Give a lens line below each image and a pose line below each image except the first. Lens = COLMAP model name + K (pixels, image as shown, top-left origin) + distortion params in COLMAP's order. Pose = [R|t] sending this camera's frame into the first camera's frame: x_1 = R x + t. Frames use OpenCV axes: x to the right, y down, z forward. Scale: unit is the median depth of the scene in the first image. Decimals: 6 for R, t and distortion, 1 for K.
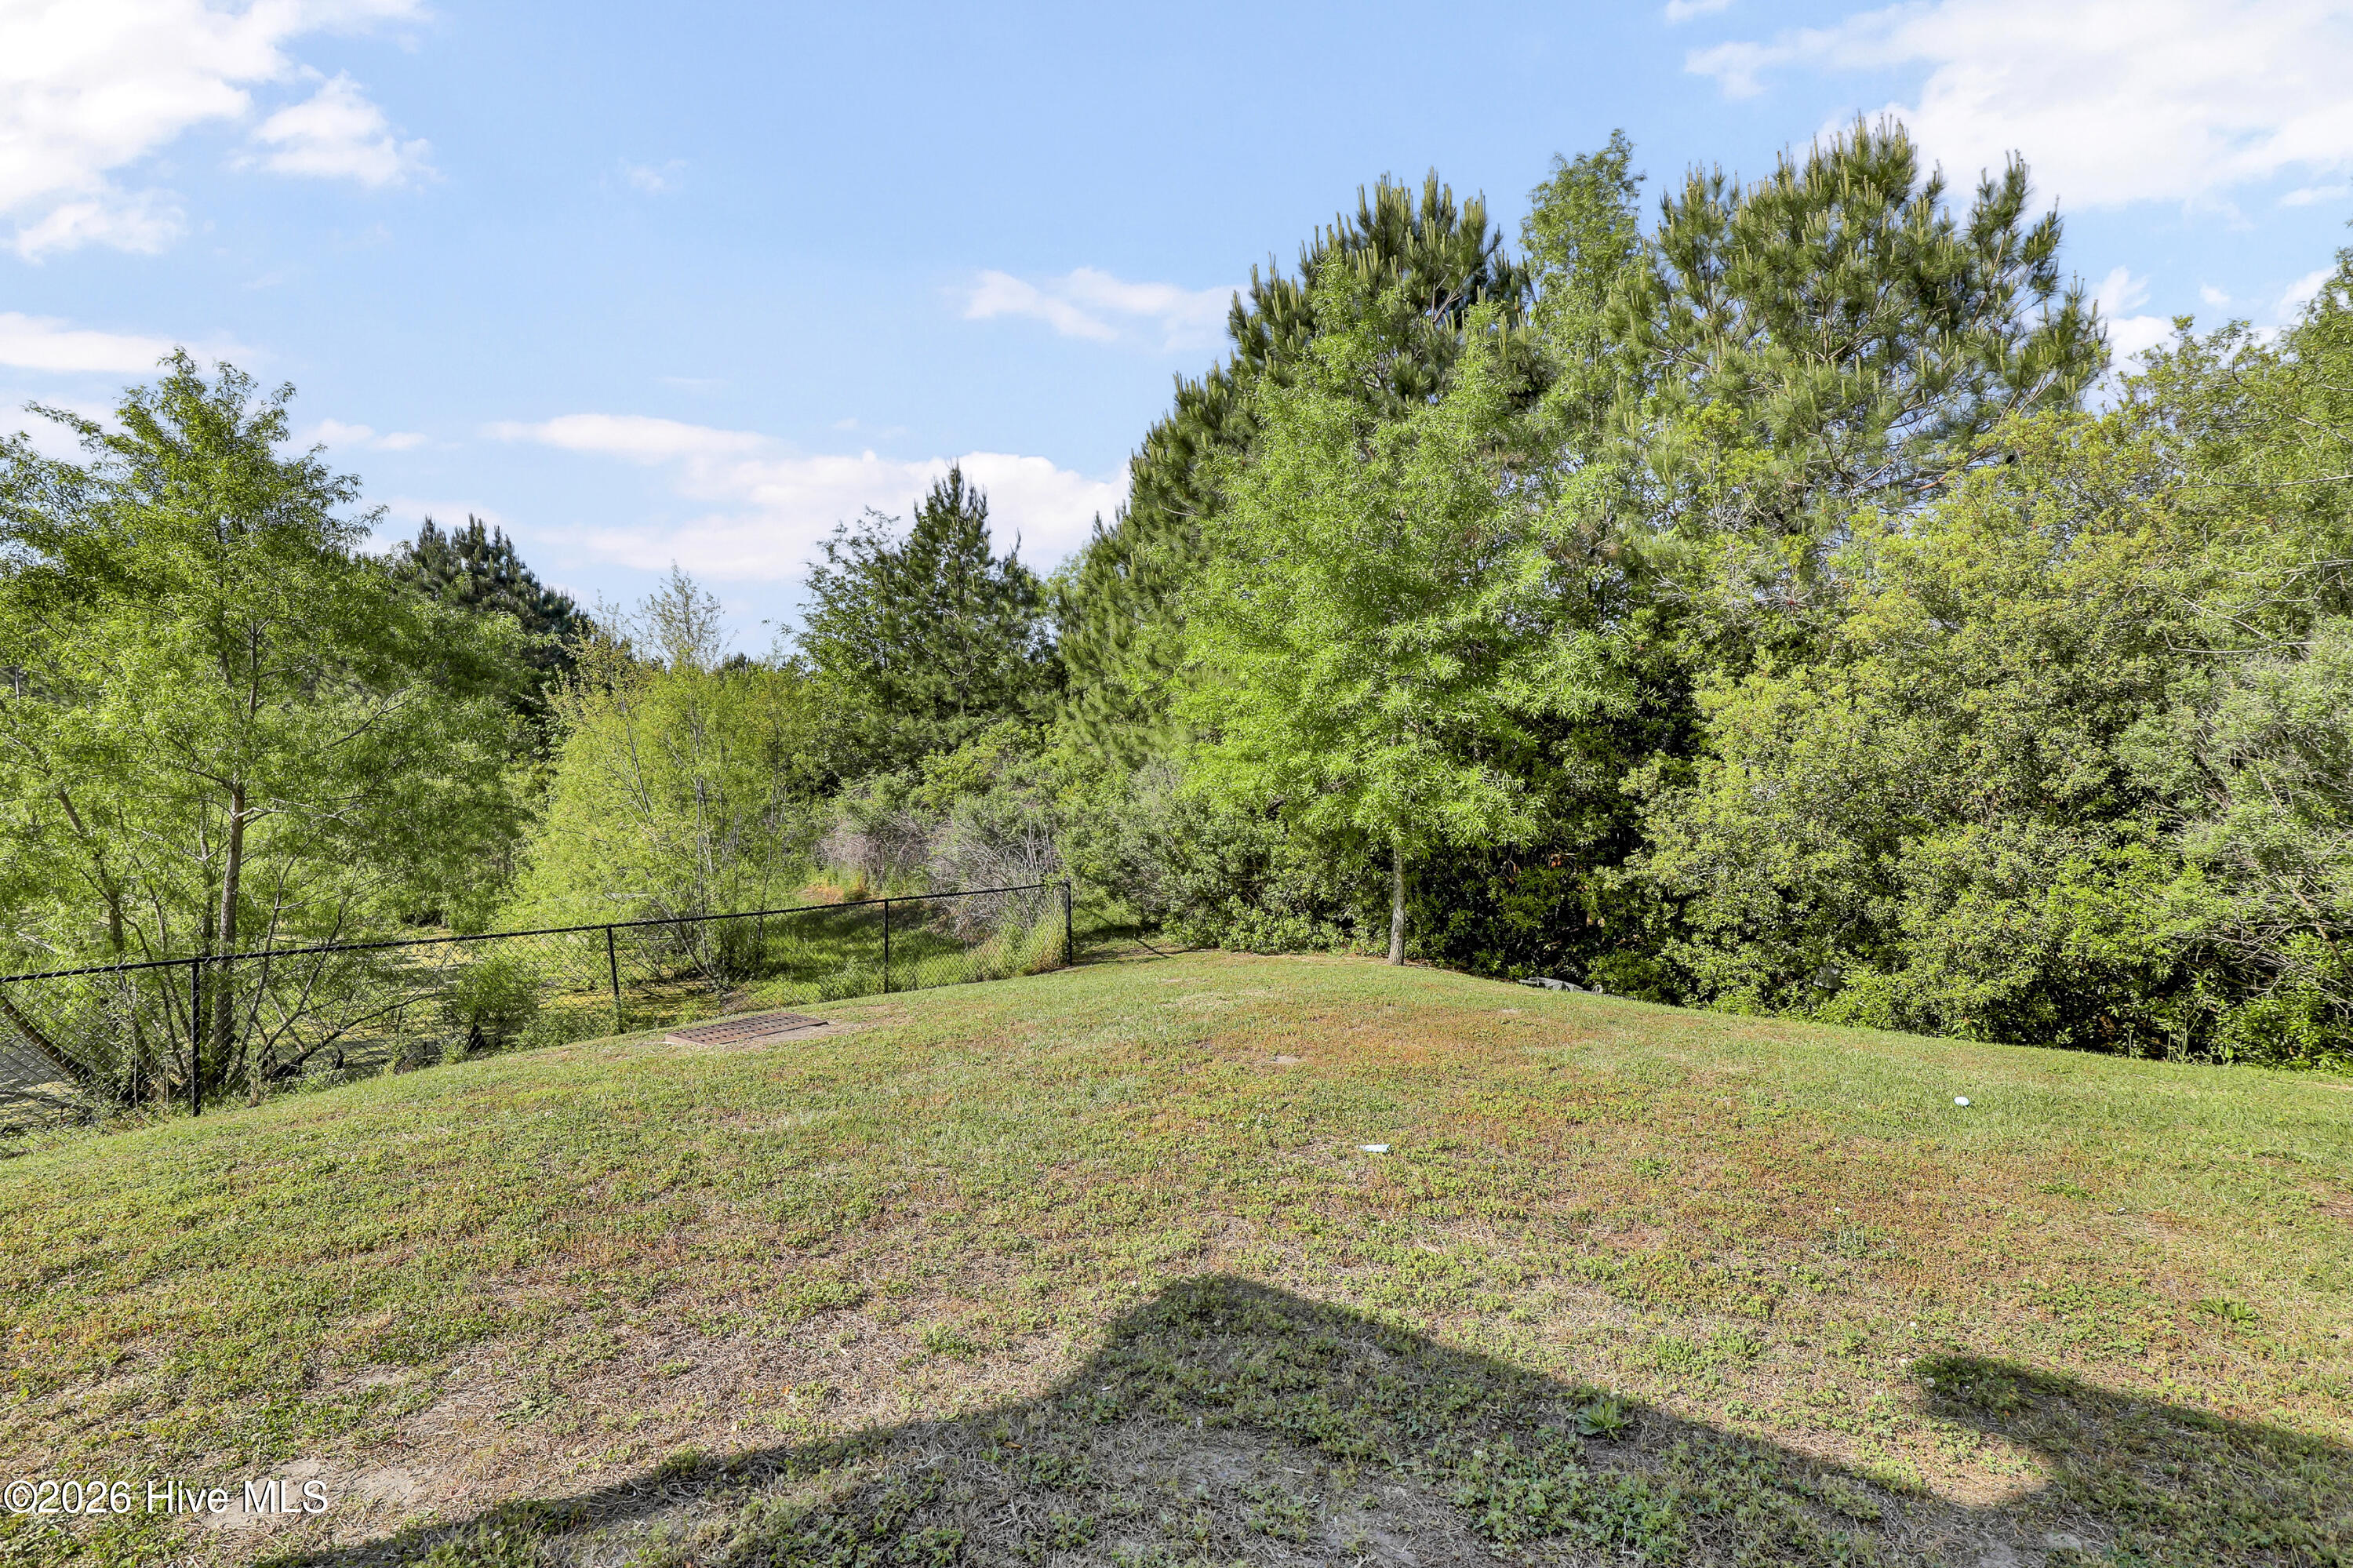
lens RADIAL K [[1124.9, 0, 1216.8], [0, 1124.9, 796.4], [0, 0, 1]] dist [-0.029718, 0.007414]
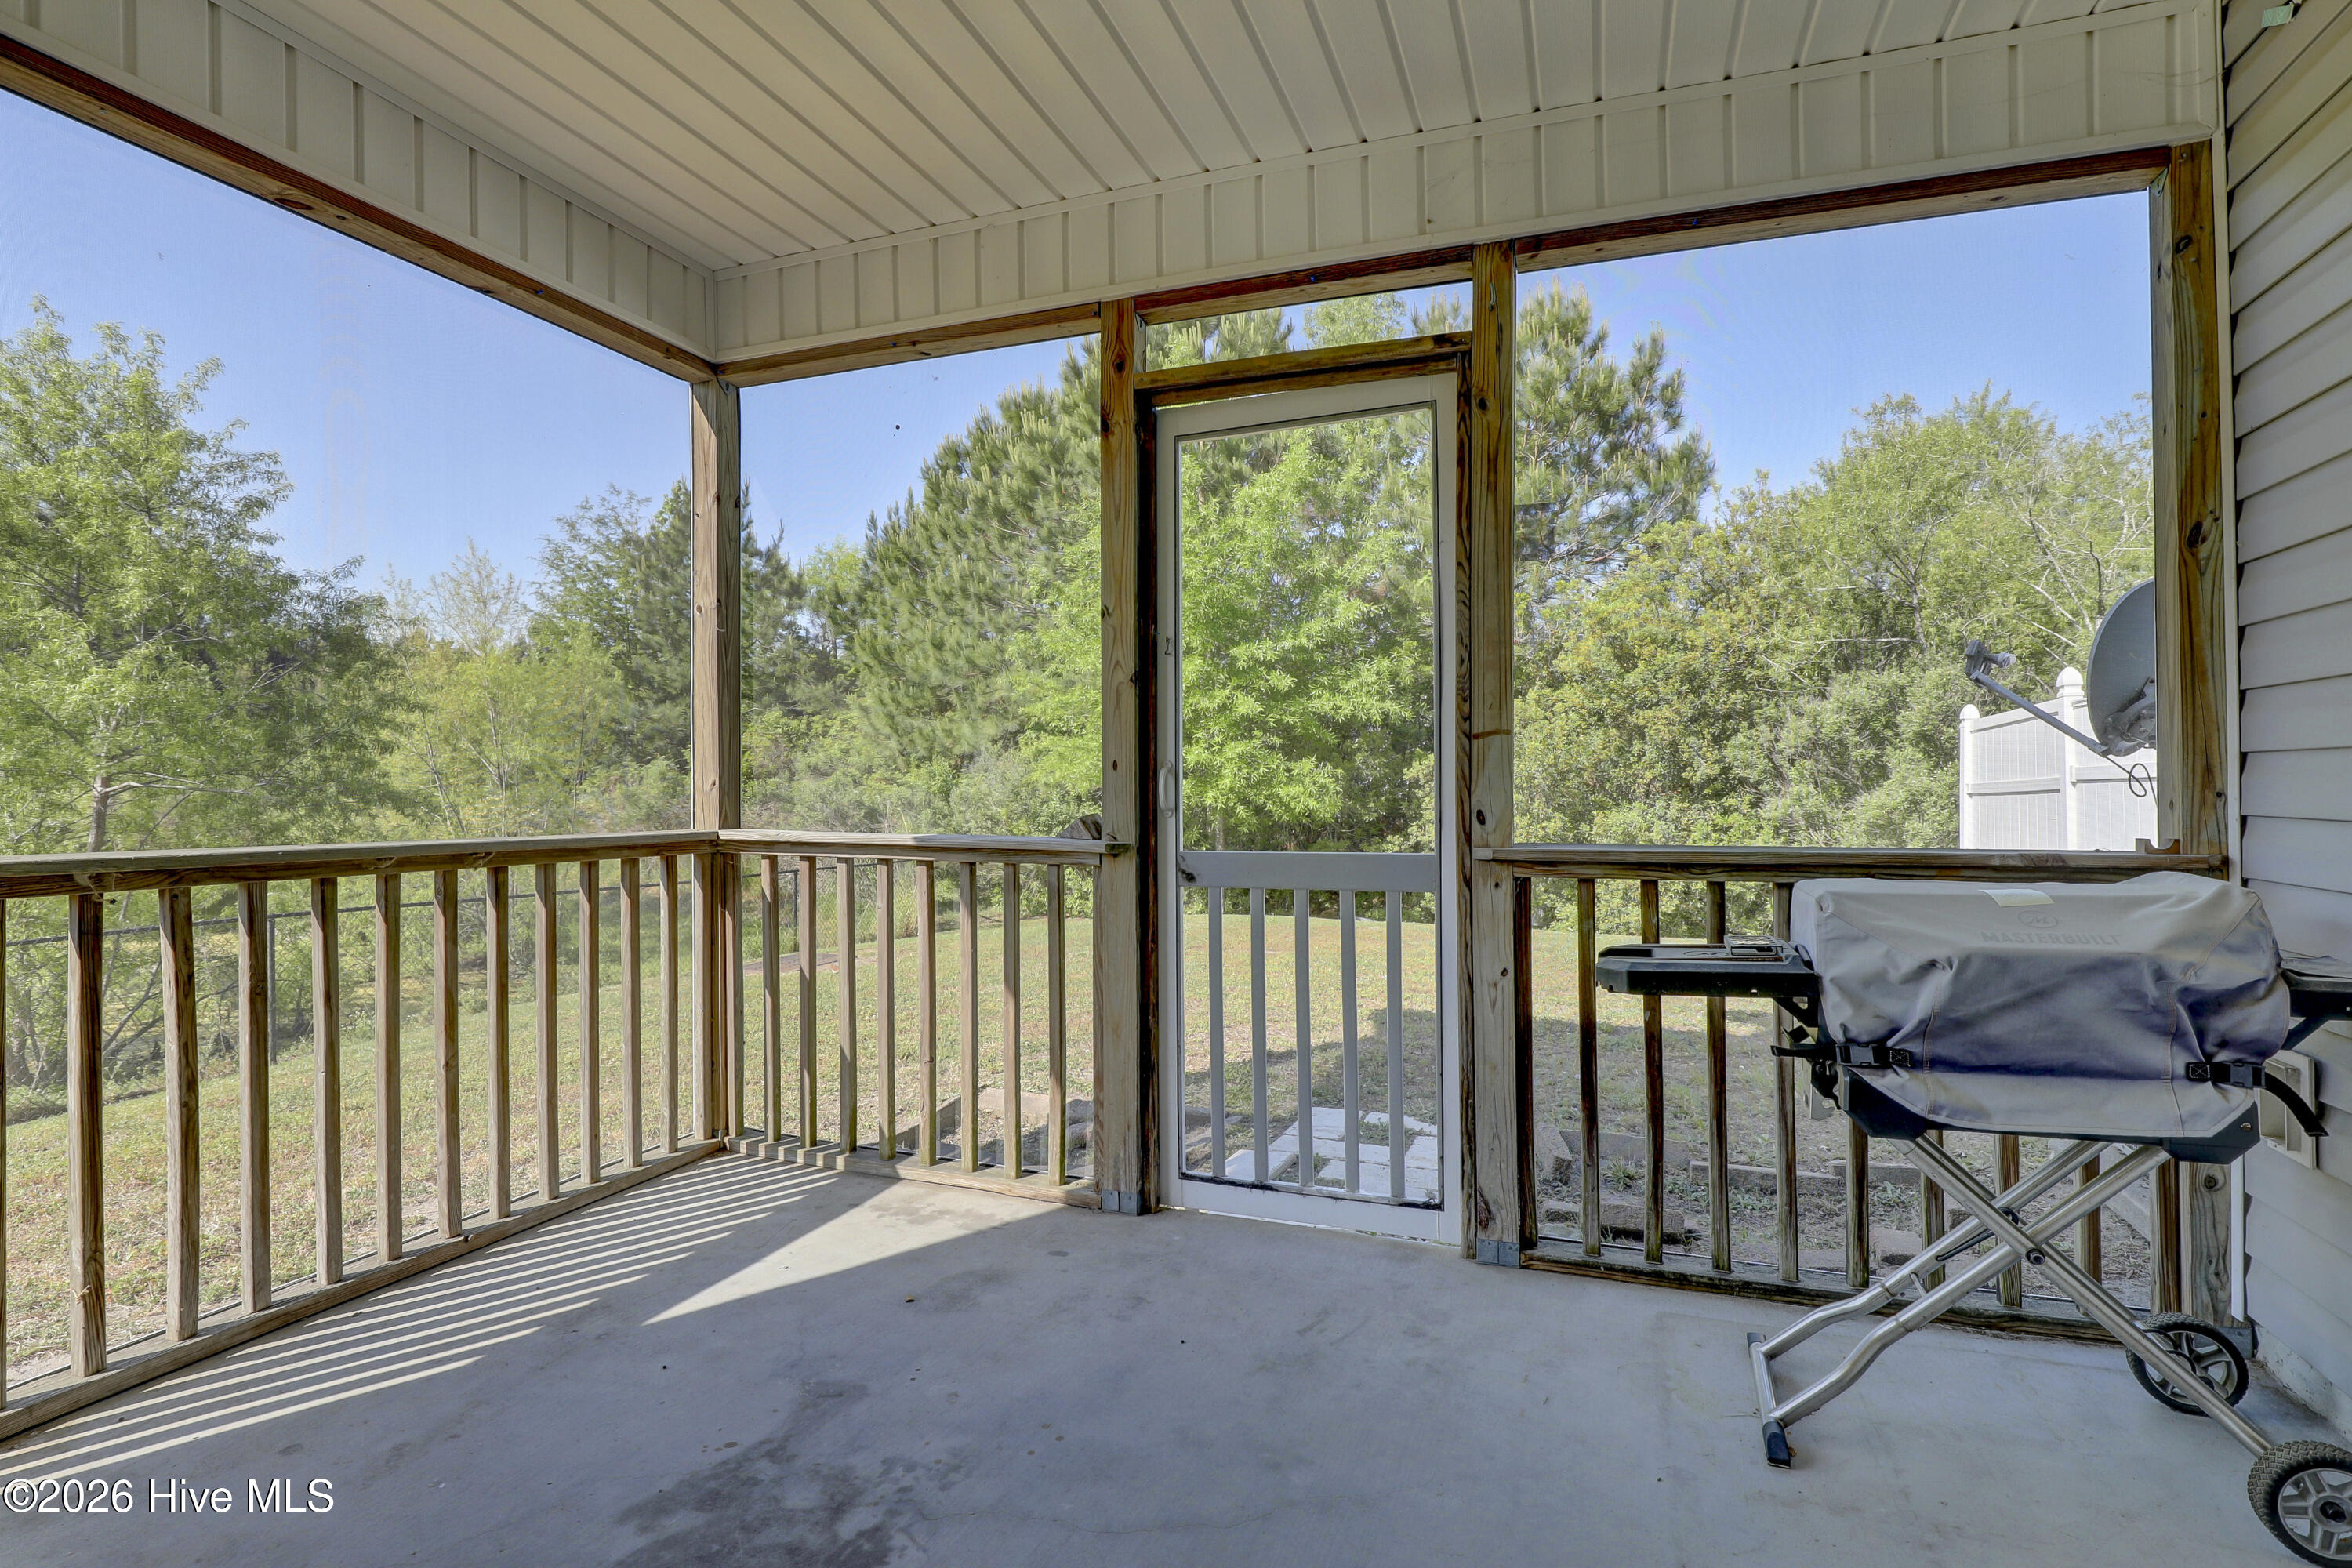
lens RADIAL K [[1100.1, 0, 1259.3], [0, 1100.1, 791.2], [0, 0, 1]] dist [-0.026406, 0.000278]
pose [[0.952549, 0.005620, 0.304334, -0.205529], [-0.005038, 0.999984, -0.002699, 0.014945], [-0.304345, 0.001038, 0.952561, -0.193125]]
